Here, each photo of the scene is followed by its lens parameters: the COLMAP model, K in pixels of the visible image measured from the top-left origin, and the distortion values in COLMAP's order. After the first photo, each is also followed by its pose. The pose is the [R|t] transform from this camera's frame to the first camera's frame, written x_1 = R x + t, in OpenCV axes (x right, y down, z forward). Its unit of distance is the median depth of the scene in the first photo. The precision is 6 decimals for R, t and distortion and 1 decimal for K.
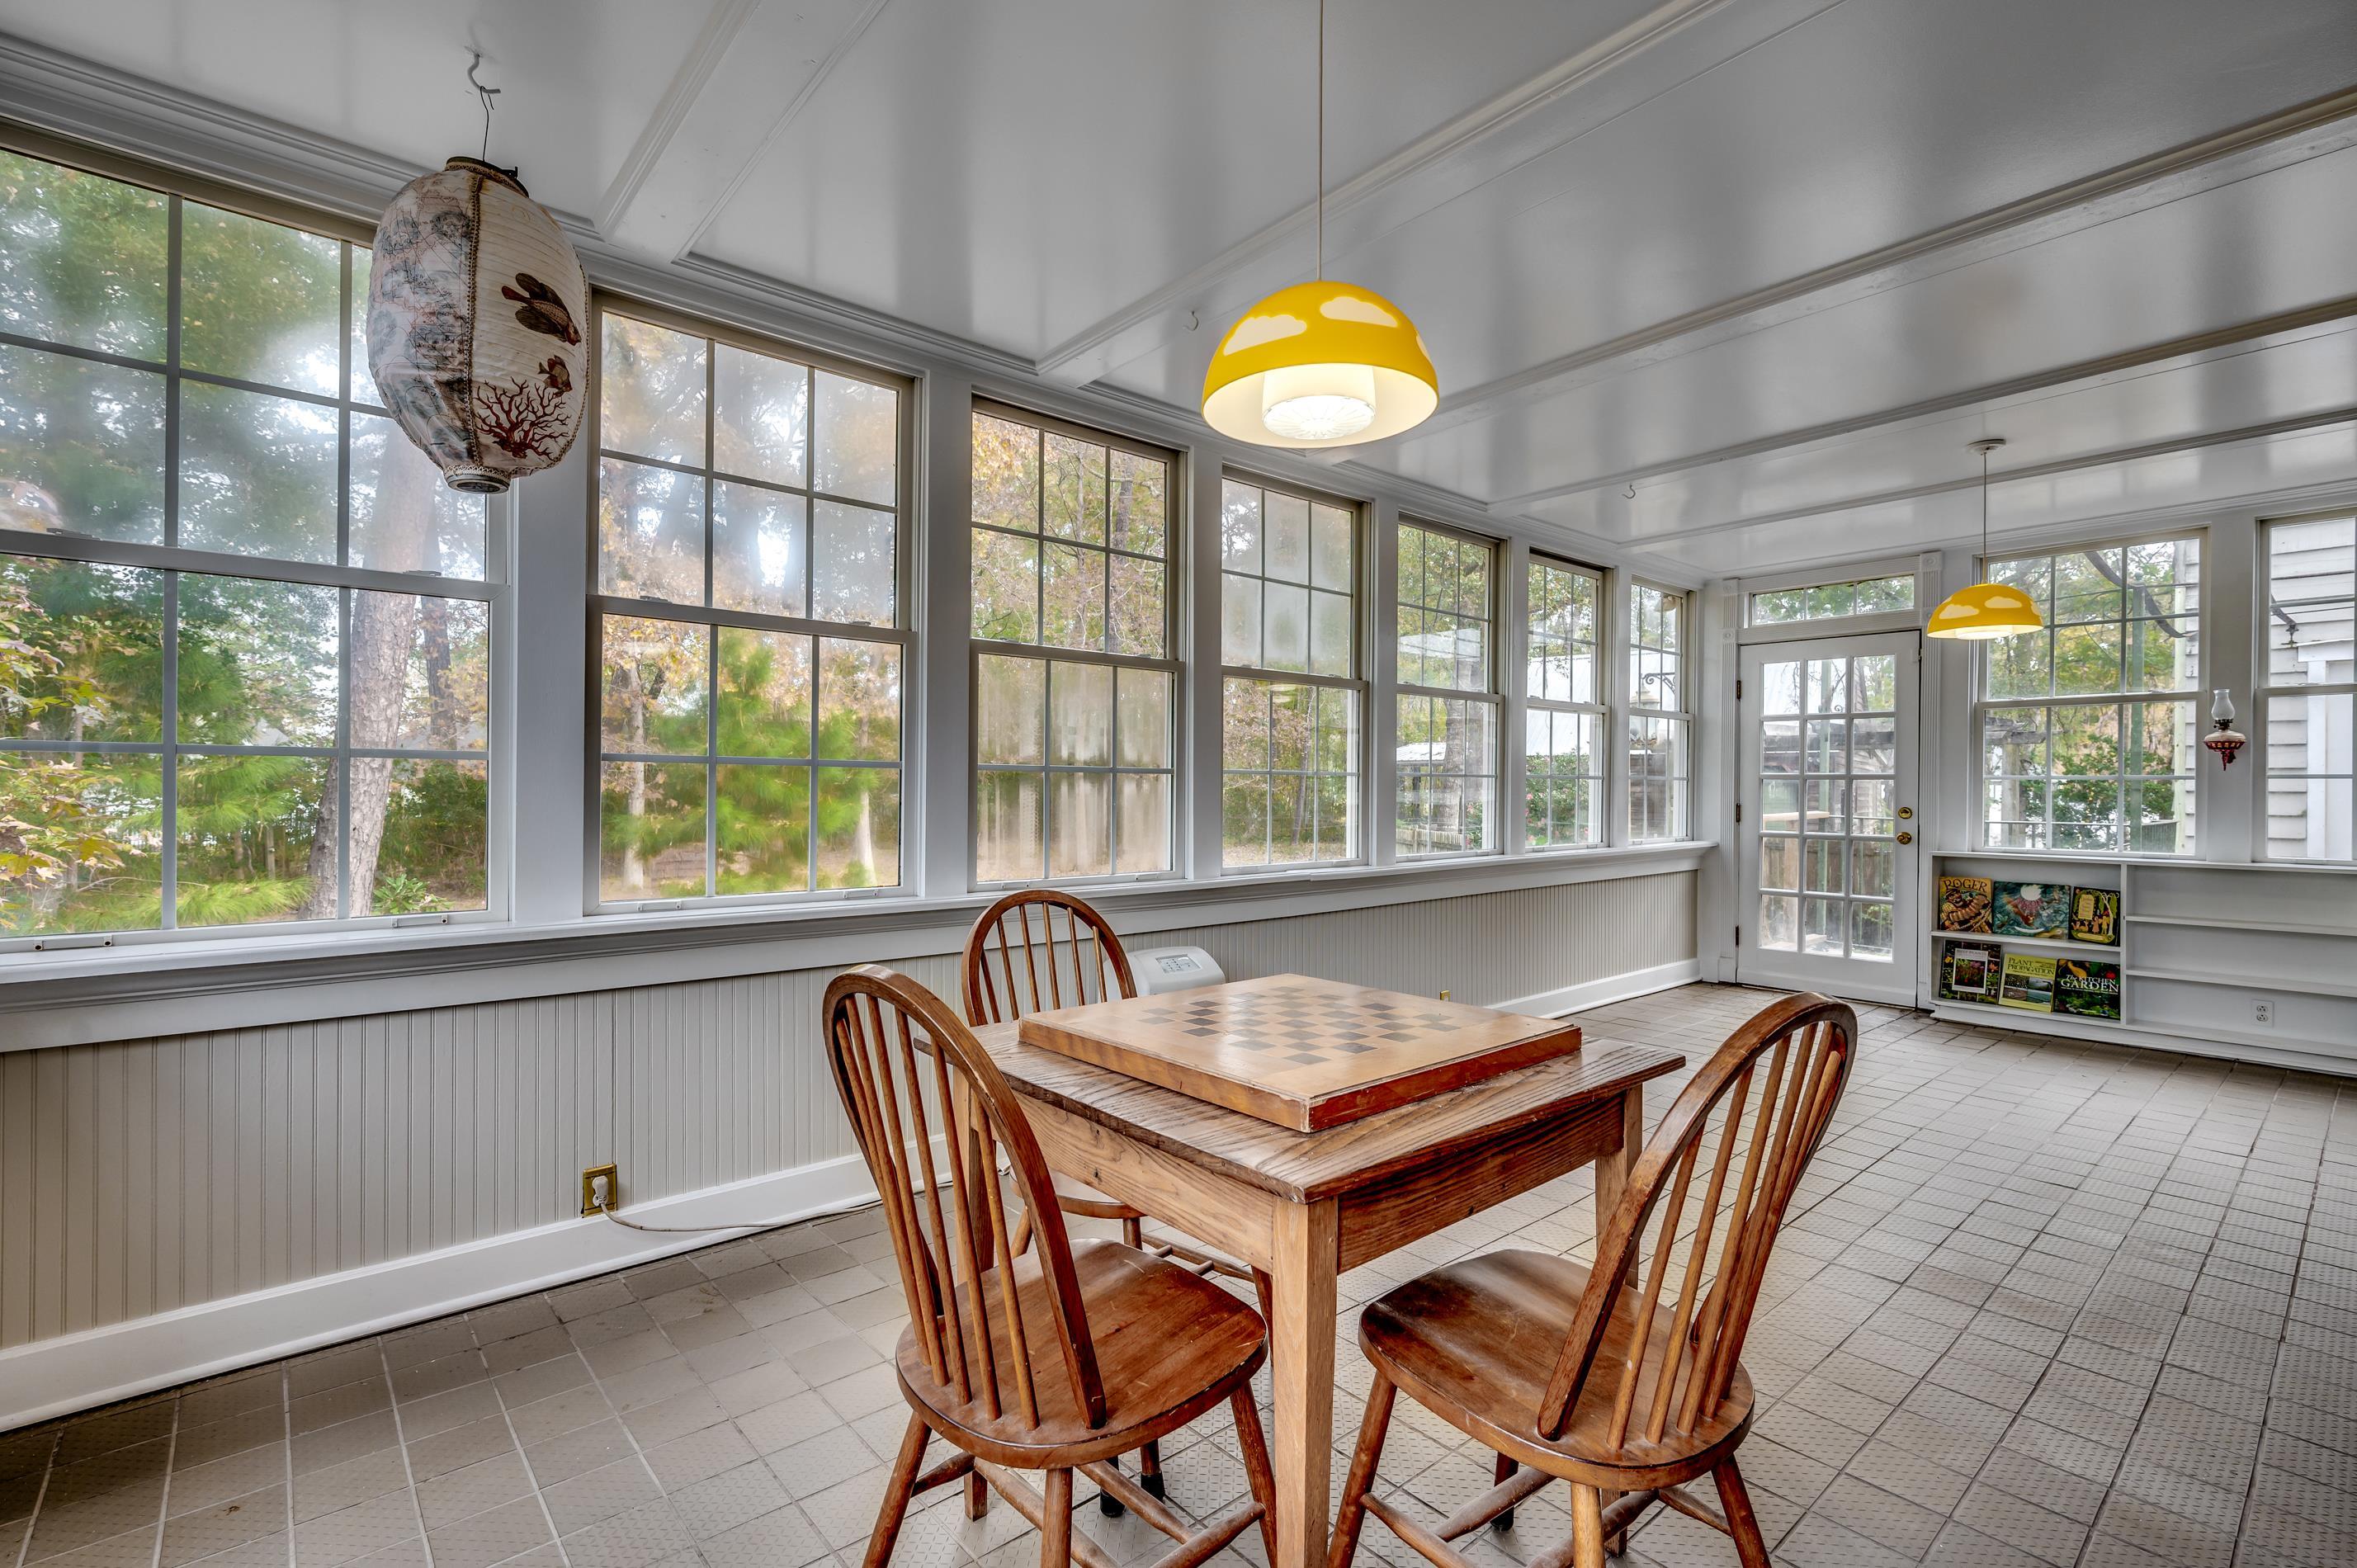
lens RADIAL K [[1057.8, 0, 1173.9], [0, 1057.8, 793.8], [0, 0, 1]] dist [0.001001, -0.000856]
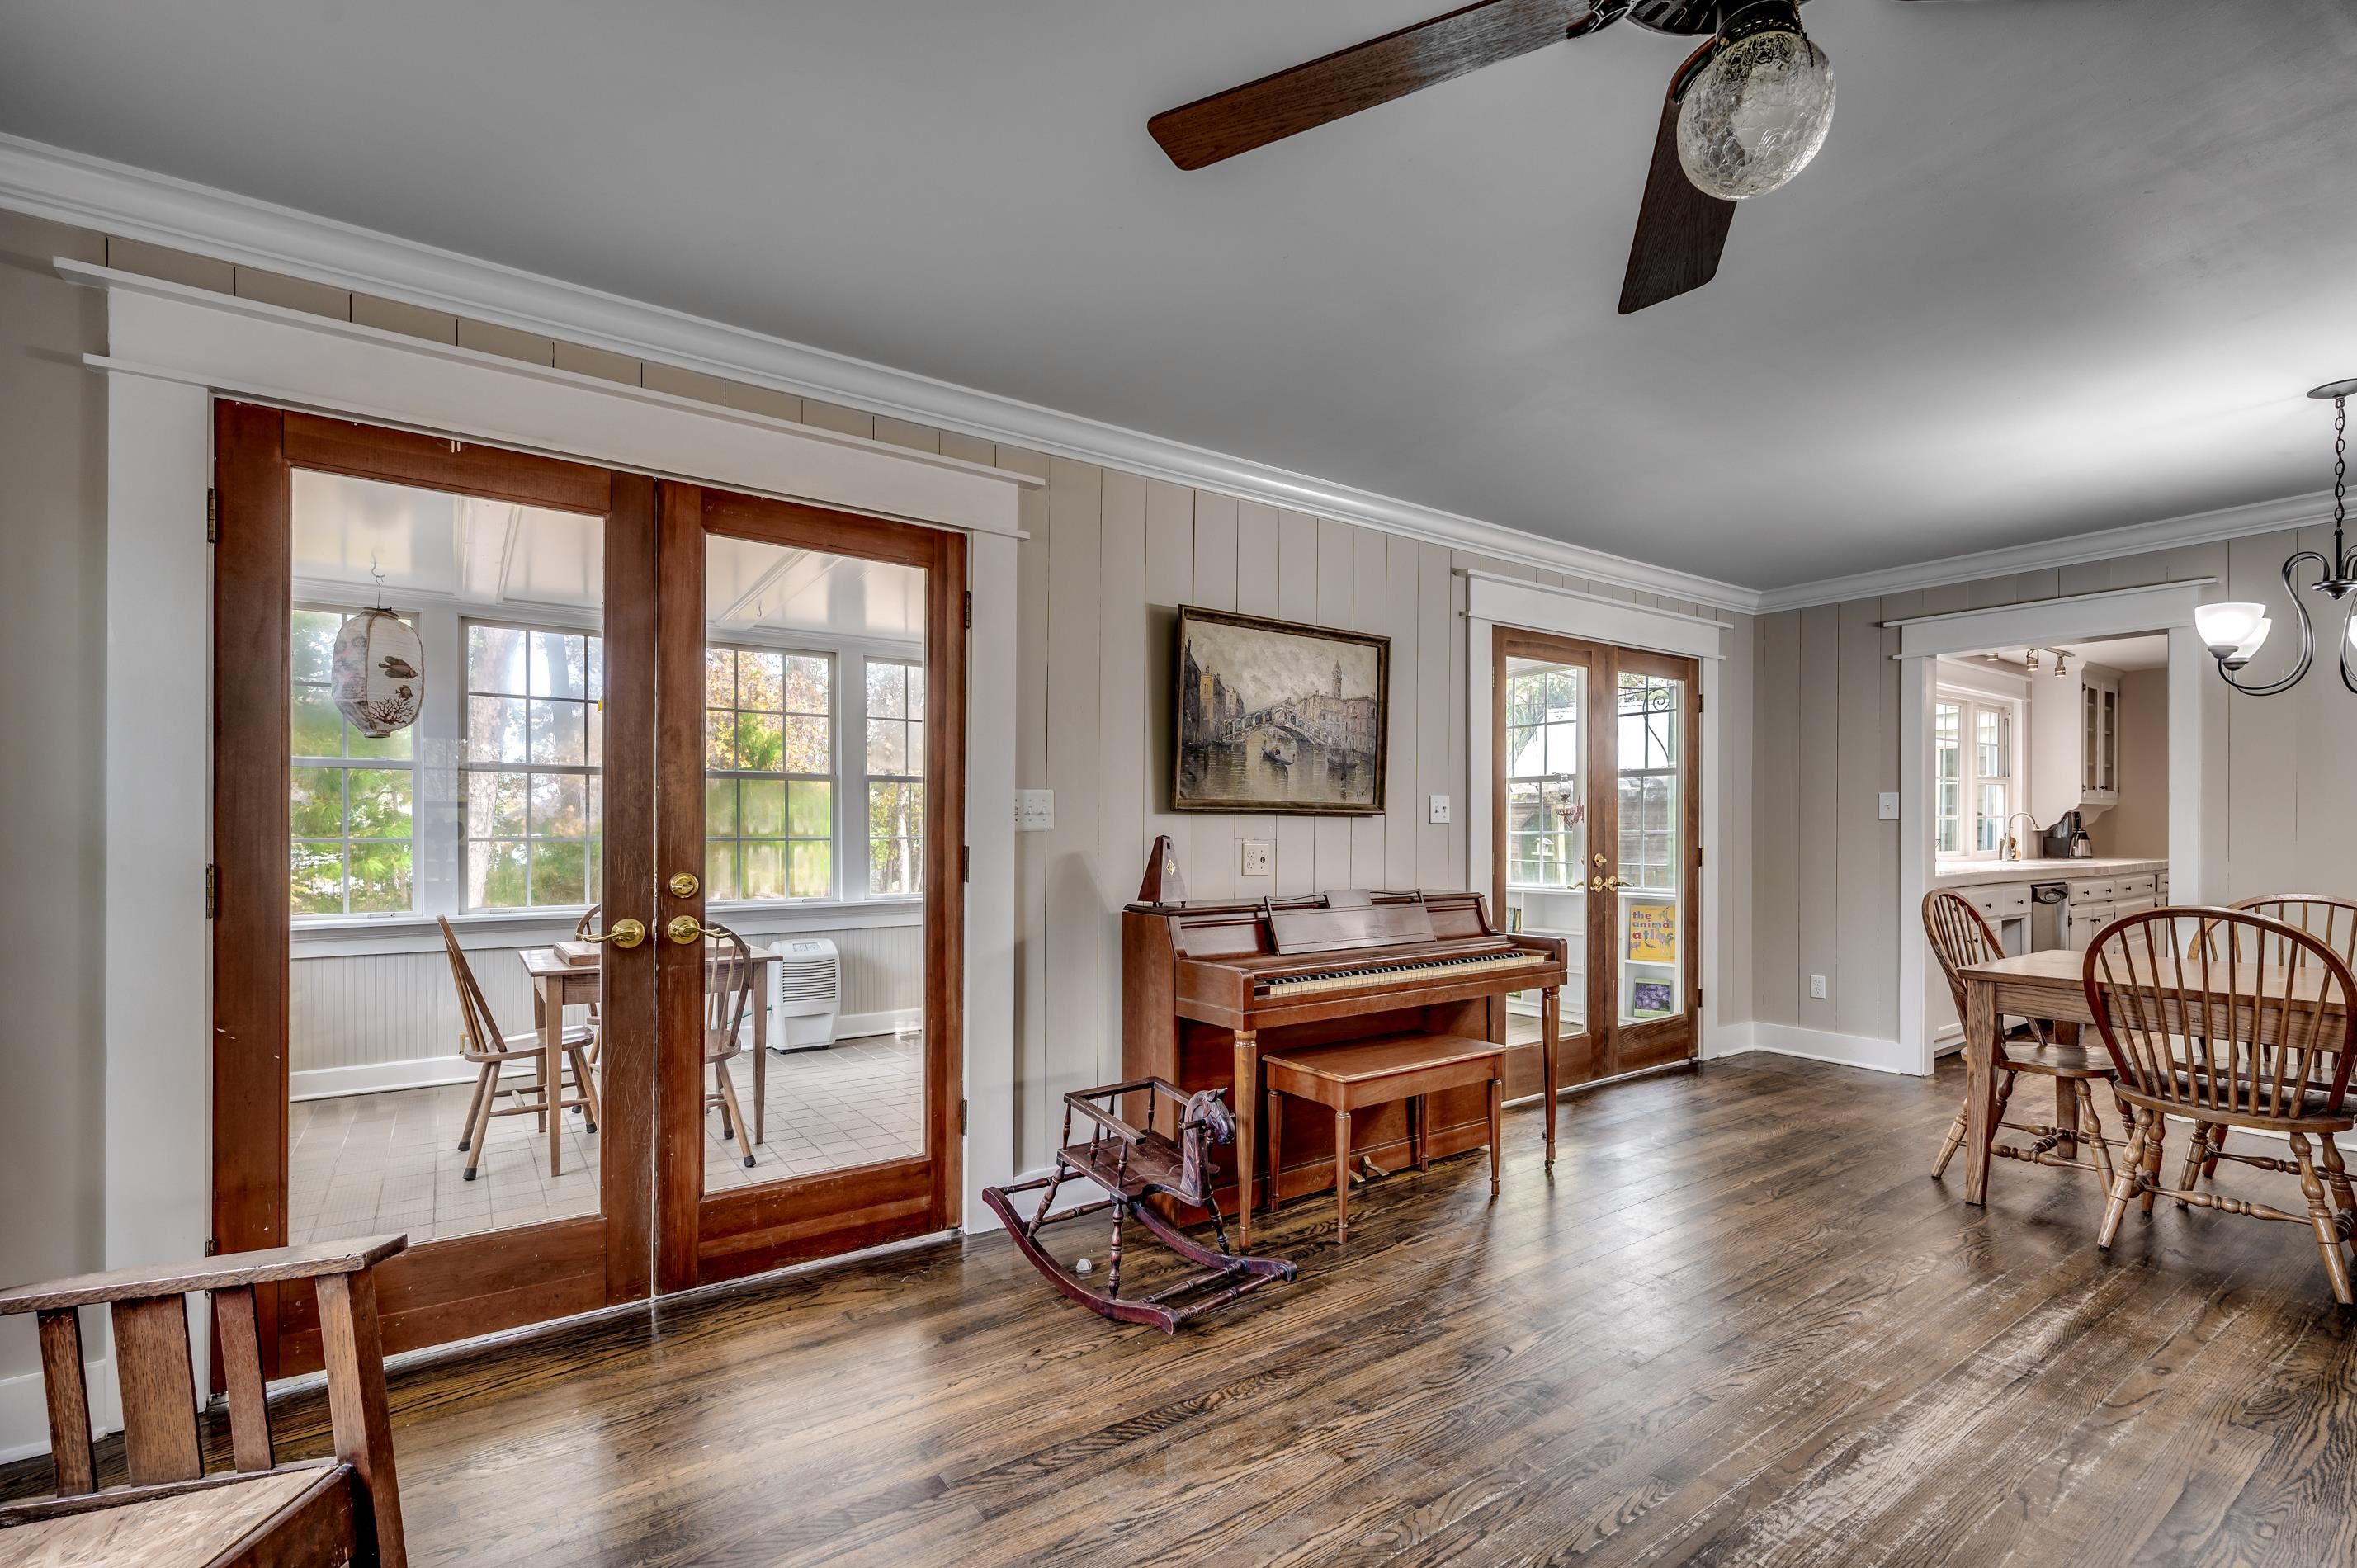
lens RADIAL K [[1057.8, 0, 1198.2], [0, 1057.8, 834.4], [0, 0, 1]] dist [0.001001, -0.000856]
pose [[0.995561, -0.006770, -0.093876, 1.508895], [0.006717, 0.999977, -0.000886, -0.045014], [0.093880, 0.000251, 0.995583, -1.307277]]
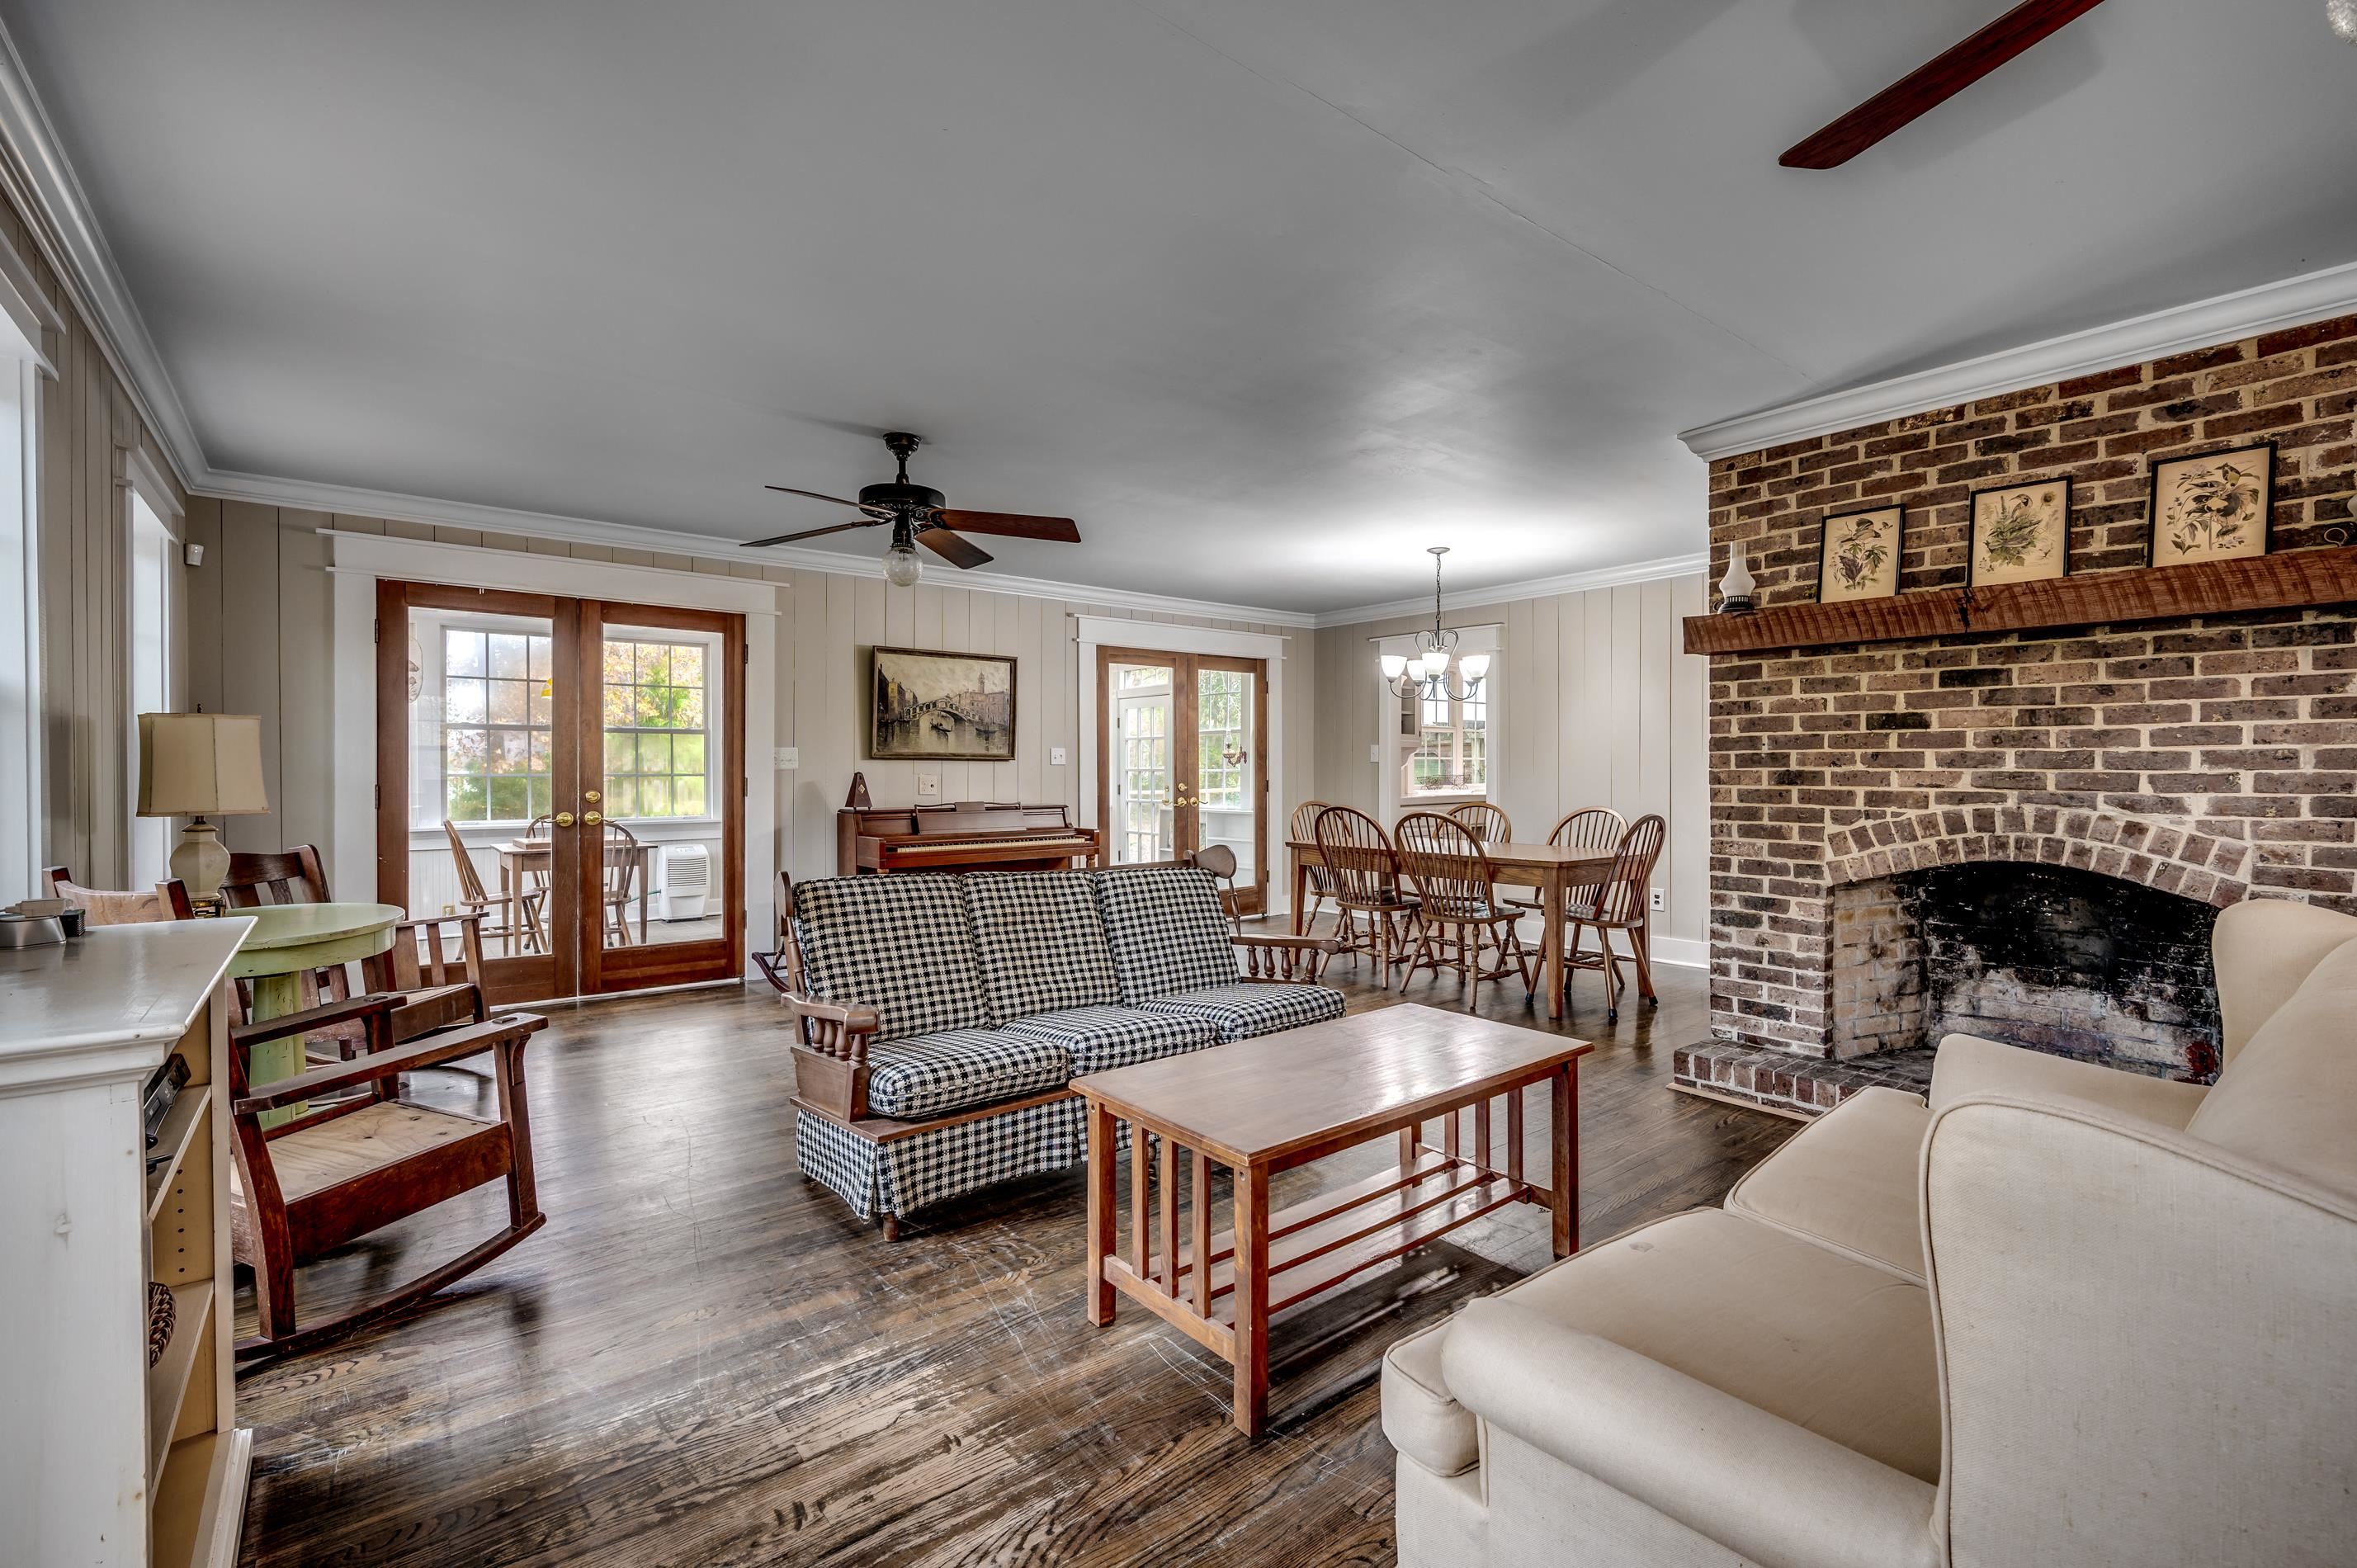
lens RADIAL K [[1015.7, 0, 1181.9], [0, 1015.7, 777.6], [0, 0, 1]] dist [-0.003762, -0.000008]
pose [[0.999522, -0.007643, -0.029950, 2.359408], [0.007827, 0.999951, 0.006047, -0.038951], [0.029903, -0.006279, 0.999533, -2.647013]]
